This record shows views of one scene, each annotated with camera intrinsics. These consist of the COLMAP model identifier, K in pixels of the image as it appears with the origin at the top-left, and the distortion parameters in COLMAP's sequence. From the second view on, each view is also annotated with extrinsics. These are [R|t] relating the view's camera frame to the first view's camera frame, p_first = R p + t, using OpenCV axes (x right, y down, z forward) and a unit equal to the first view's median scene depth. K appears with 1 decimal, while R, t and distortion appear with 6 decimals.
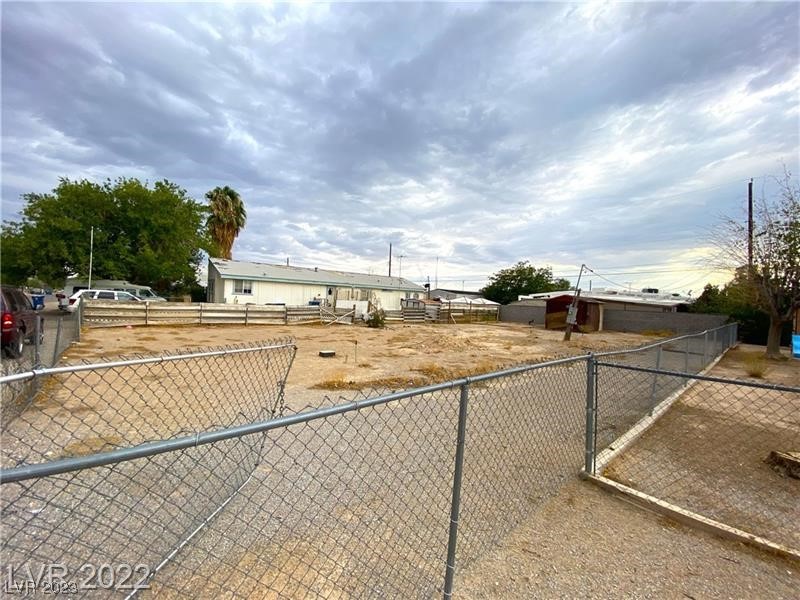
lens RADIAL K [[324.9, 0, 400.8], [0, 324.9, 291.8], [0, 0, 1]] dist [-0.001490, 0.001513]
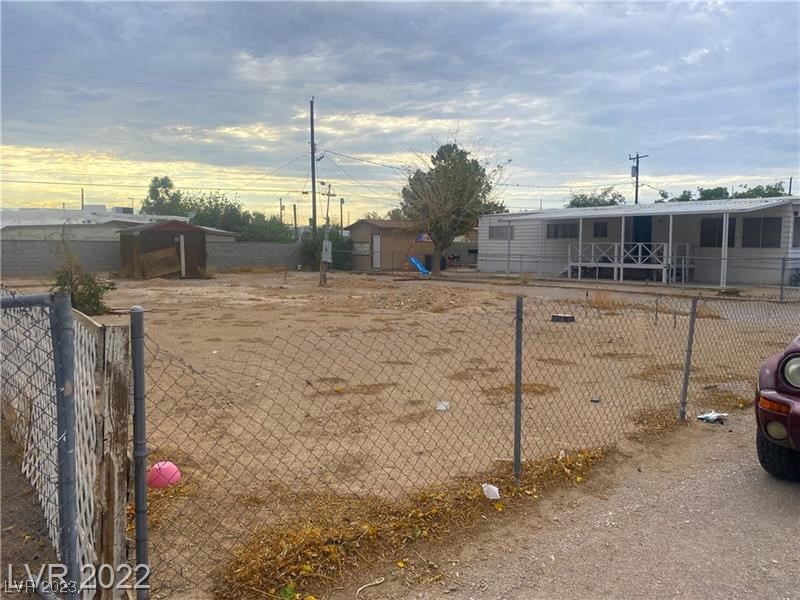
lens RADIAL K [[615.4, 0, 408.9], [0, 615.4, 302.5], [0, 0, 1]] dist [0.043588, -0.050479]
pose [[0.067515, -0.133808, 0.988705, -0.629130], [-0.025786, 0.990401, 0.135798, -0.006236], [-0.997385, -0.034663, 0.063417, 0.490083]]
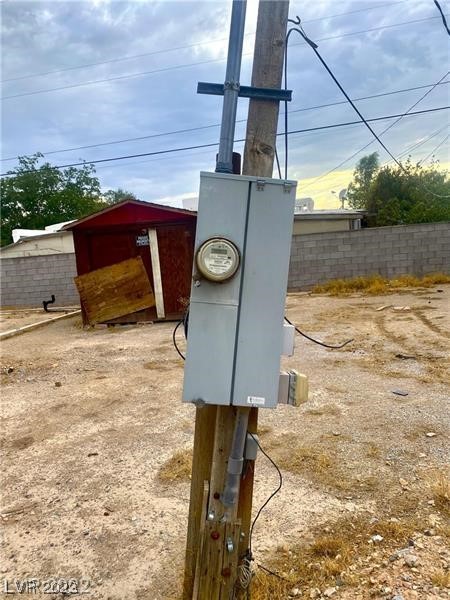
lens RADIAL K [[461.5, 0, 221.2], [0, 461.5, 302.5], [0, 0, 1]] dist [0.043588, -0.050479]
pose [[0.784468, -0.178381, 0.593961, 0.316292], [0.100442, 0.981640, 0.162154, 0.040300], [-0.611982, -0.067546, 0.787982, 0.634560]]
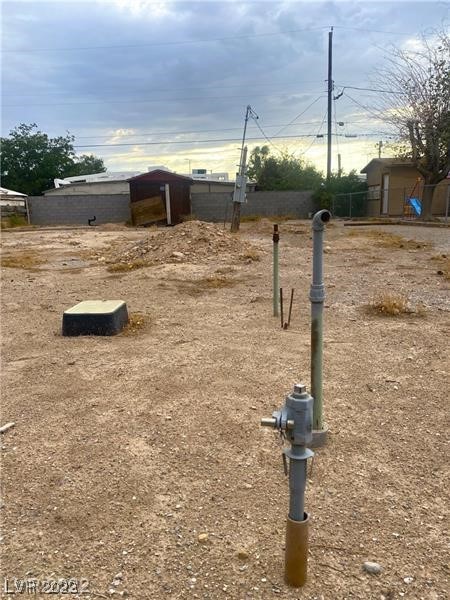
lens RADIAL K [[461.5, 0, 224.3], [0, 461.5, 297.1], [0, 0, 1]] dist [0.043588, -0.050479]
pose [[0.633157, -0.200466, 0.747613, -0.150563], [0.033199, 0.972024, 0.232524, 0.045664], [-0.773311, -0.122404, 0.622099, 0.298289]]
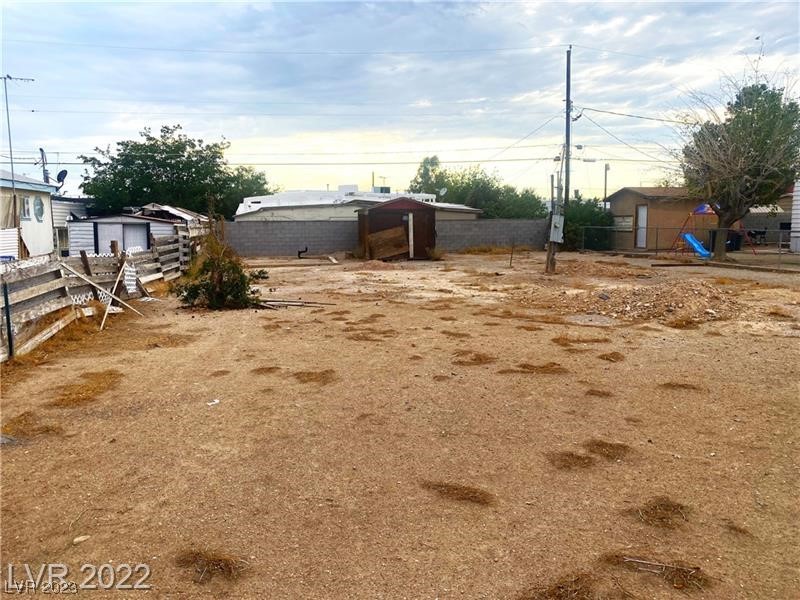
lens RADIAL K [[615.4, 0, 408.3], [0, 615.4, 300.5], [0, 0, 1]] dist [0.043588, -0.050479]
pose [[0.496787, -0.156458, 0.853653, -0.429079], [0.011710, 0.984735, 0.173668, 0.001202], [-0.867794, -0.076280, 0.491035, 0.459497]]
